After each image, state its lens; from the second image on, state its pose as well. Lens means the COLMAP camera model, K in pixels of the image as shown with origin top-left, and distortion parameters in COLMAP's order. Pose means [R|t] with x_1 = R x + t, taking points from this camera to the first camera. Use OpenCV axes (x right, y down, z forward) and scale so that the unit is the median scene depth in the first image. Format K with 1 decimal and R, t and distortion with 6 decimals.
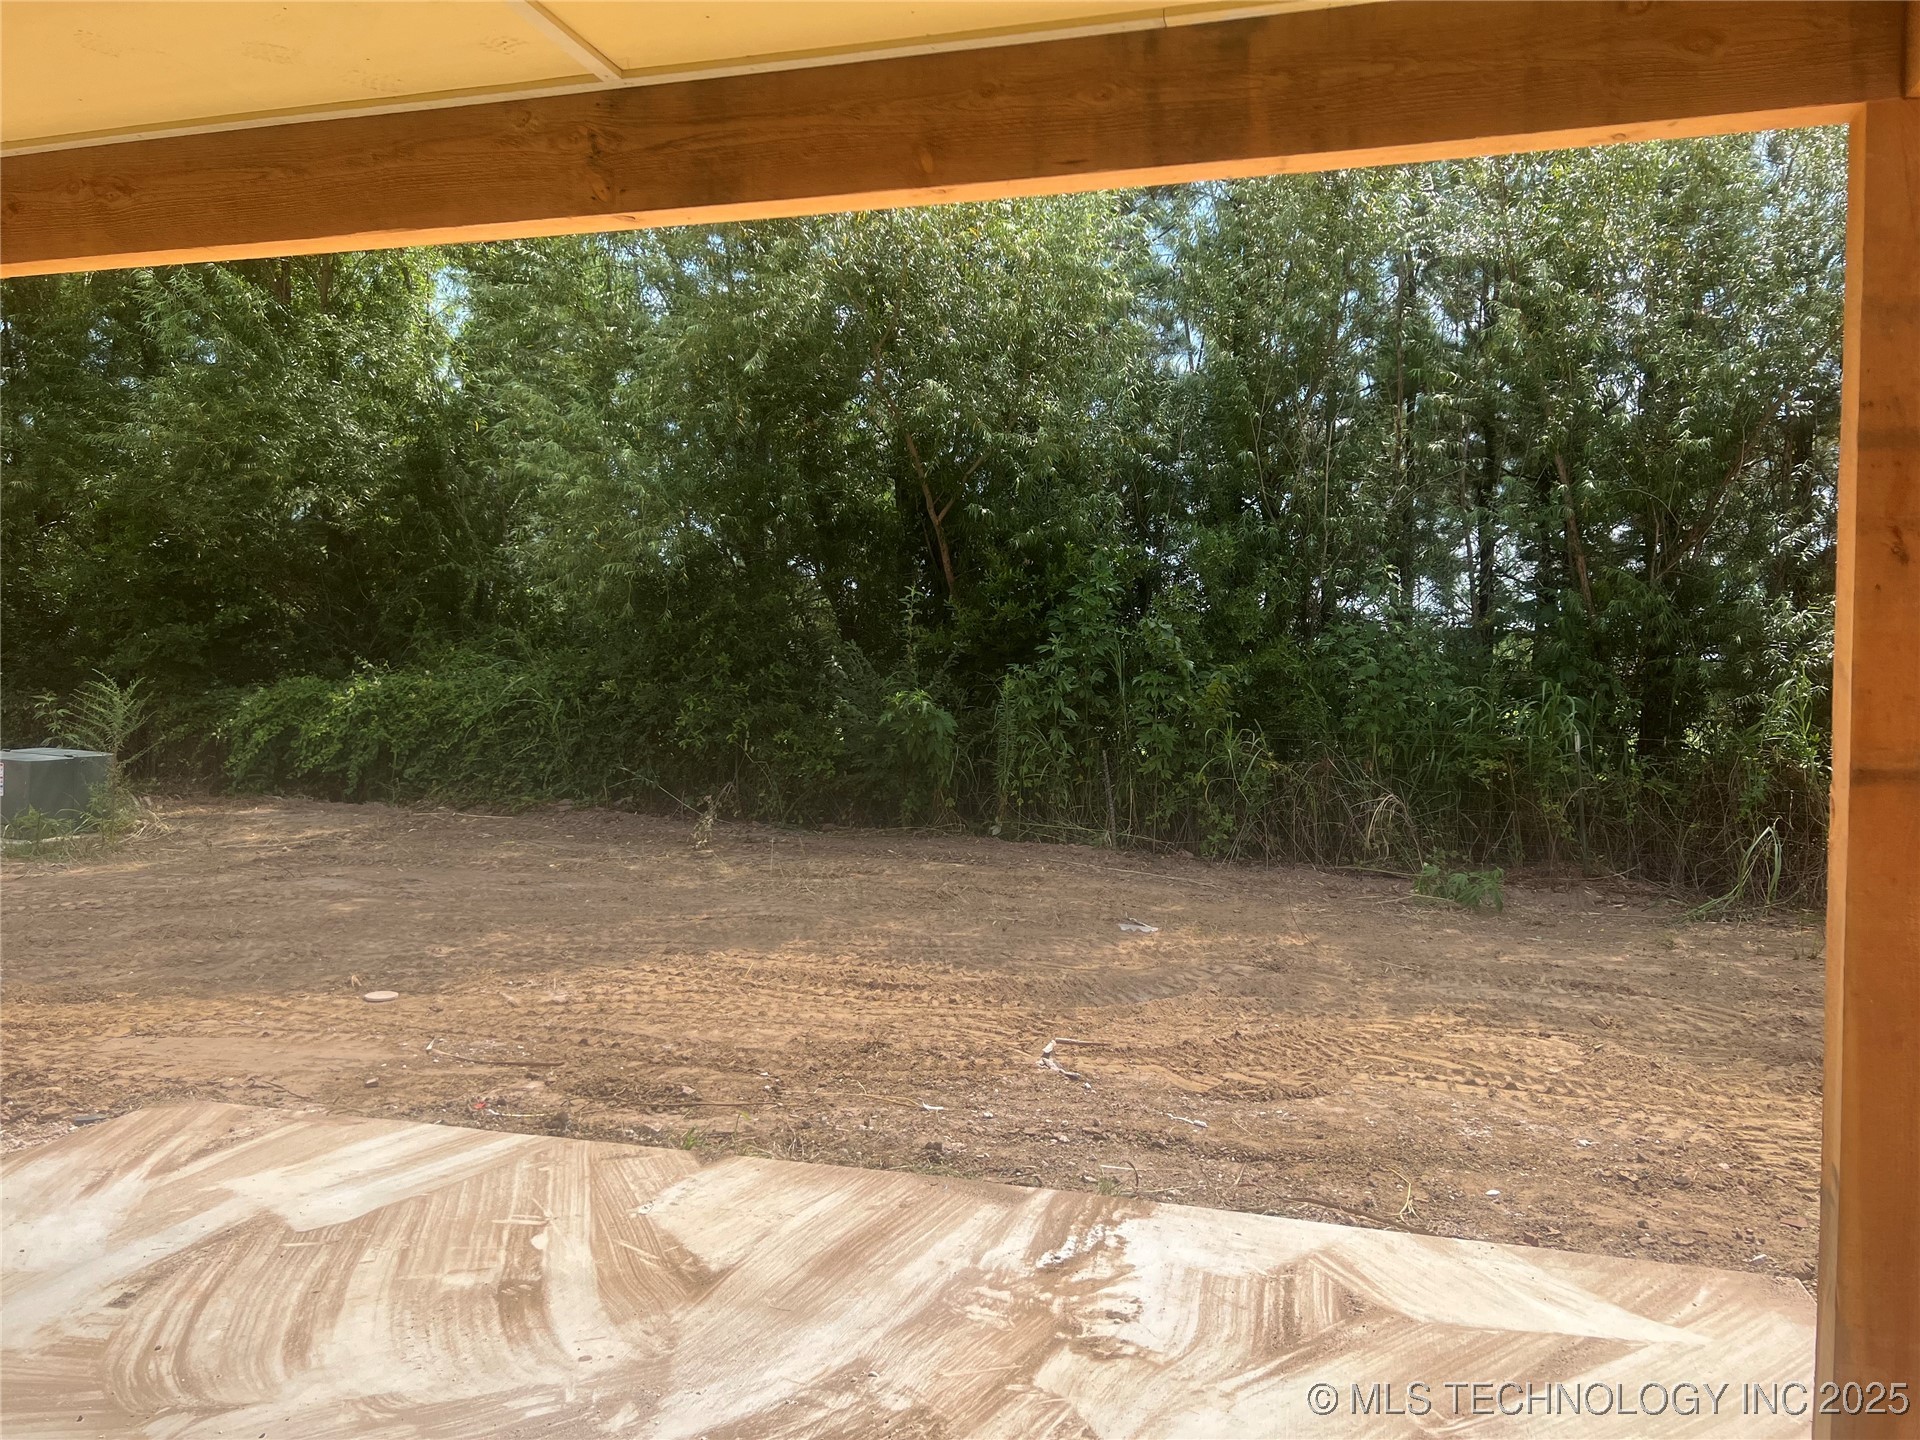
lens RADIAL K [[1459.1, 0, 948.0], [0, 1459.1, 706.1], [0, 0, 1]] dist [0.052881, -0.056898]
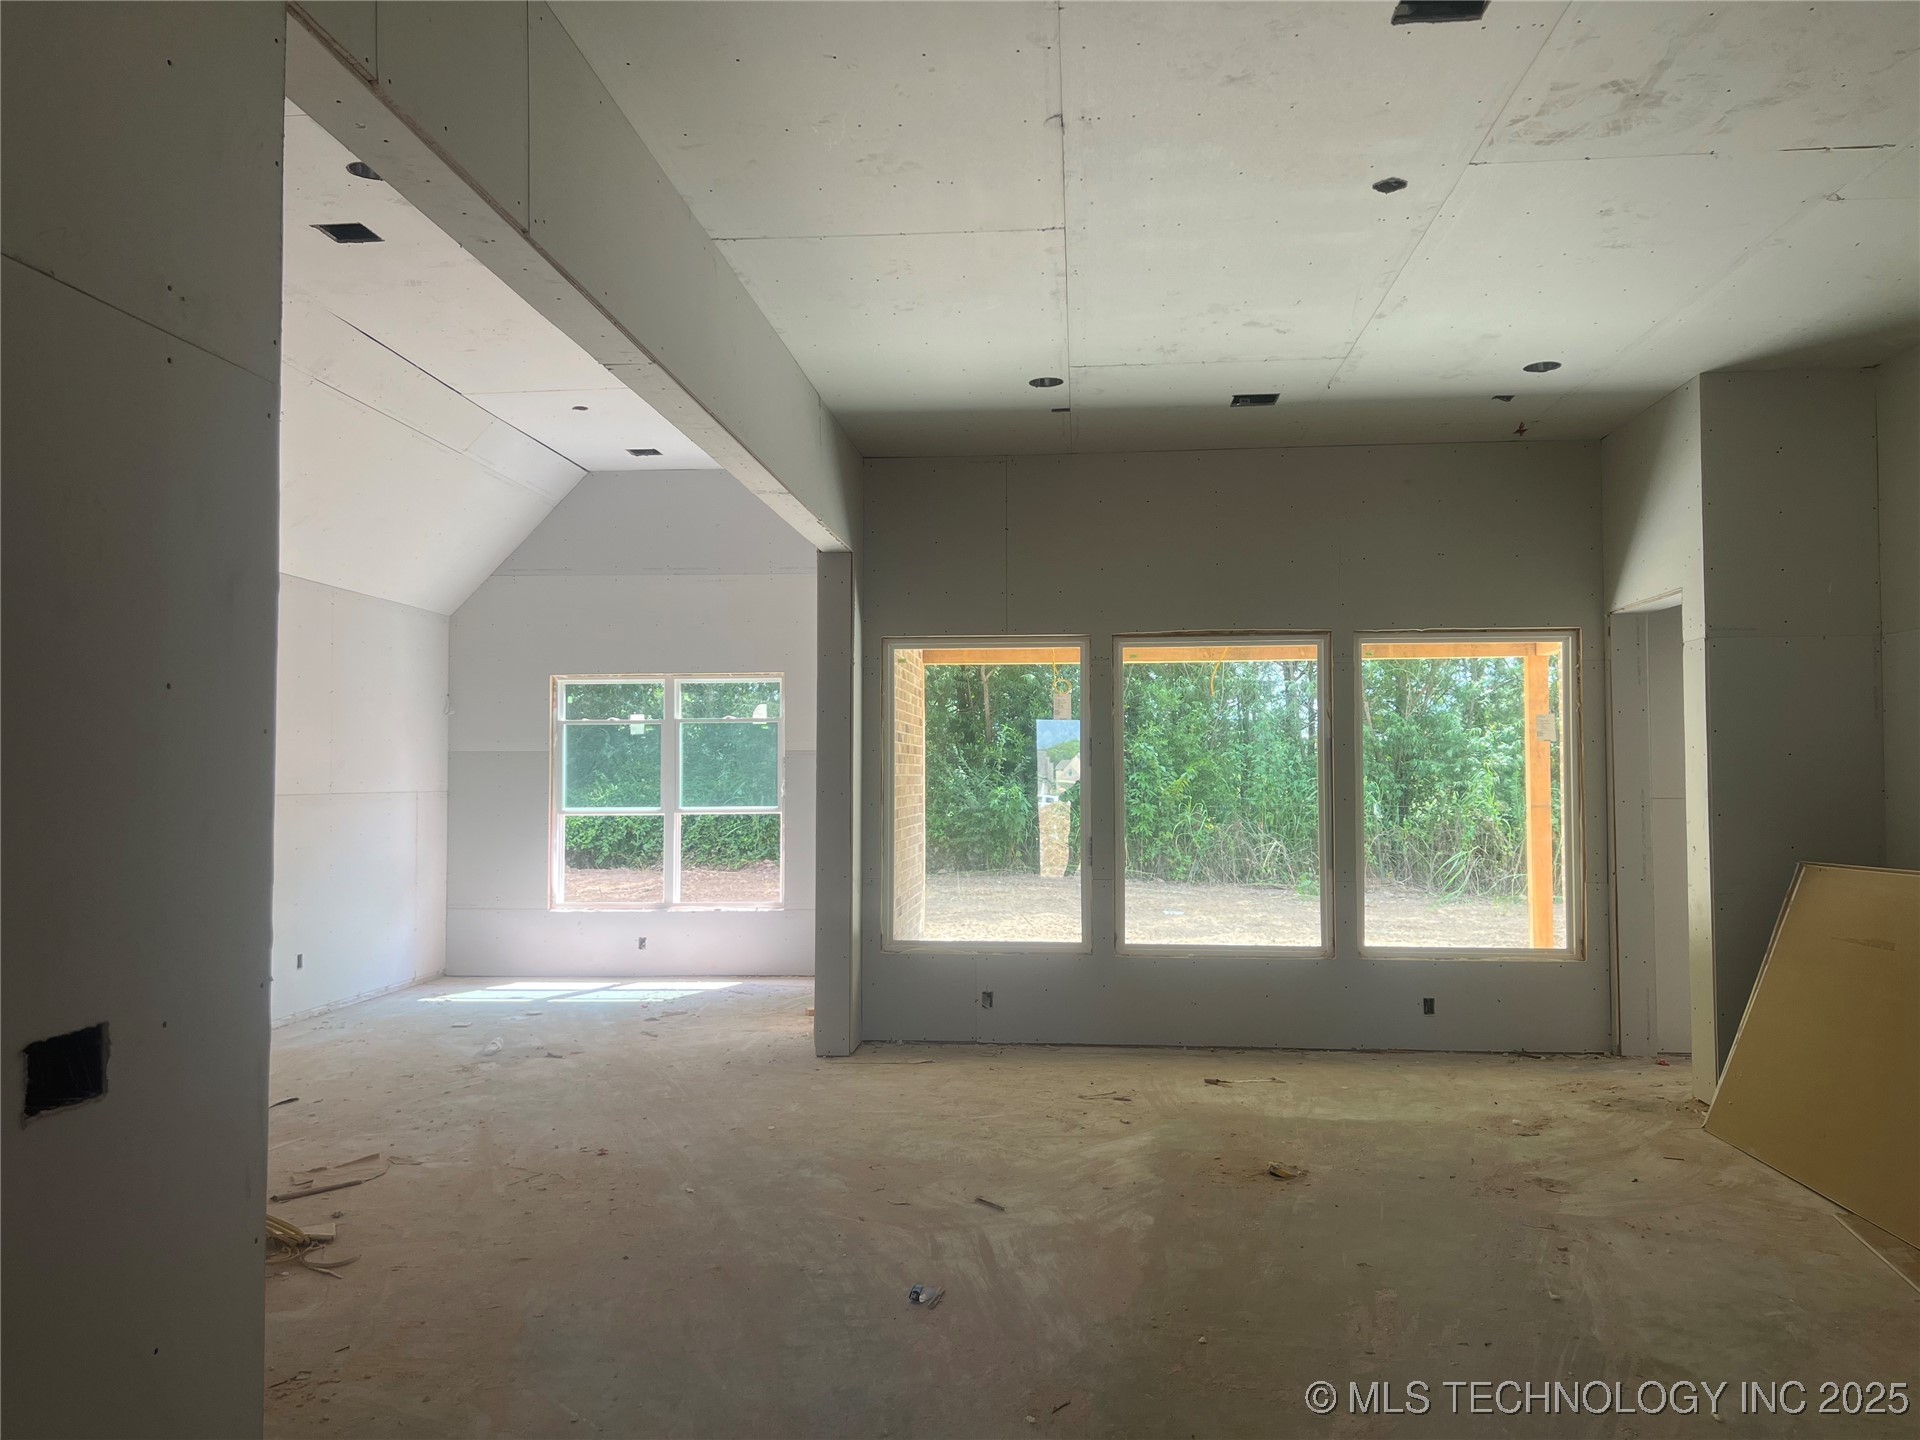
lens RADIAL K [[1459.1, 0, 948.0], [0, 1459.1, 706.1], [0, 0, 1]] dist [0.052881, -0.056898]
pose [[0.981739, -0.008729, 0.190031, -0.405368], [0.019457, 0.998315, -0.054661, -0.012422], [-0.189234, 0.057360, 0.980255, -0.632231]]
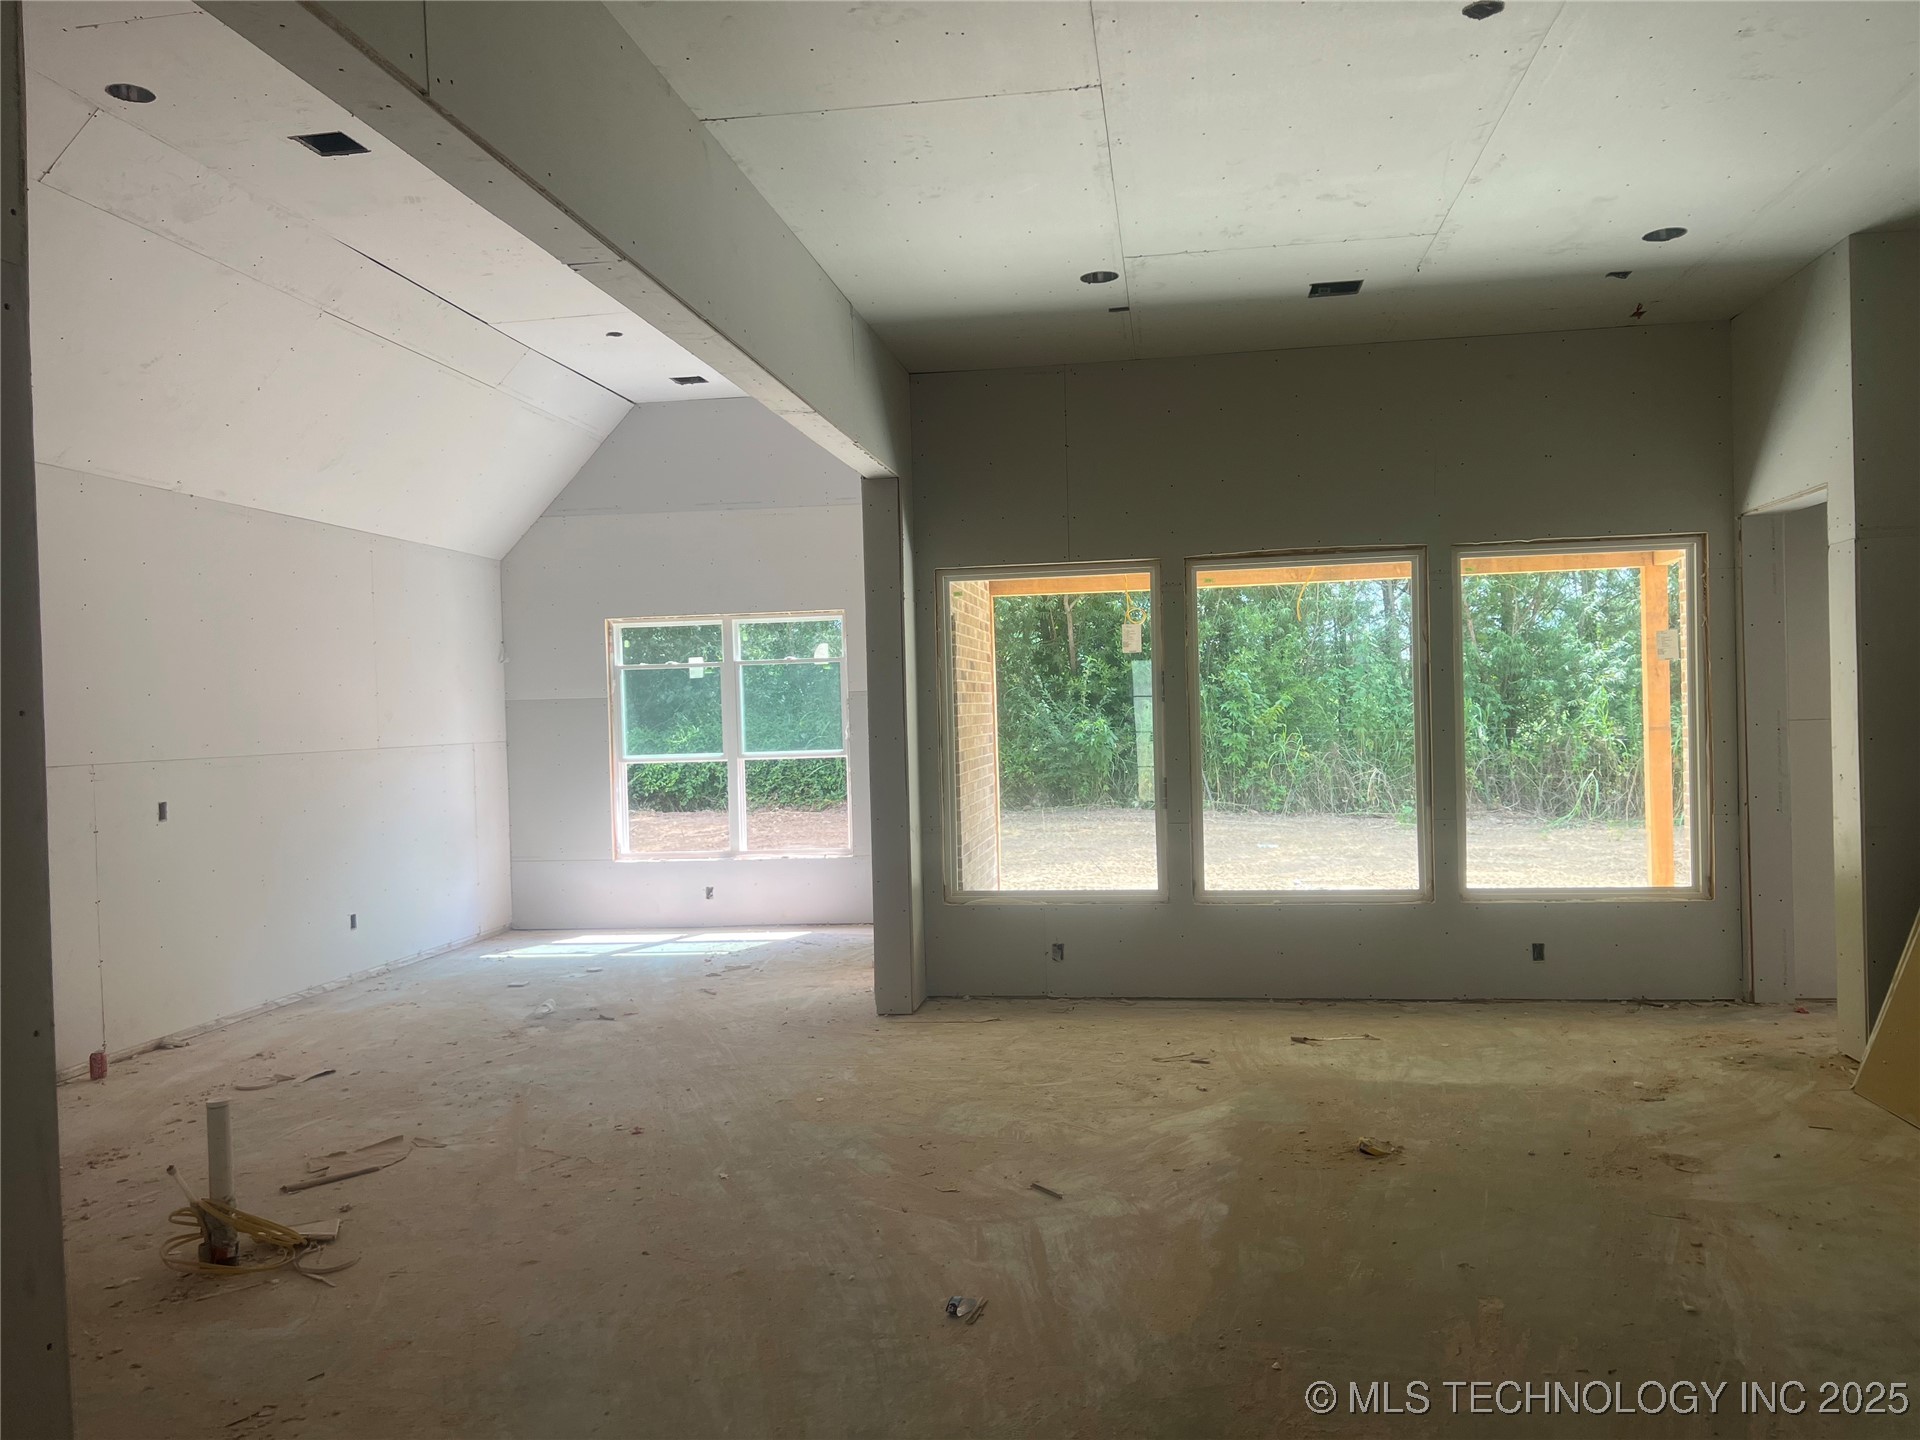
lens RADIAL K [[1473.3, 0, 960.7], [0, 1473.3, 715.4], [0, 0, 1]] dist [0.051124, -0.052069]
pose [[0.989775, -0.044555, 0.135502, -0.388534], [0.045490, 0.998958, -0.003813, -0.015129], [-0.135191, 0.009938, 0.990770, -0.602631]]
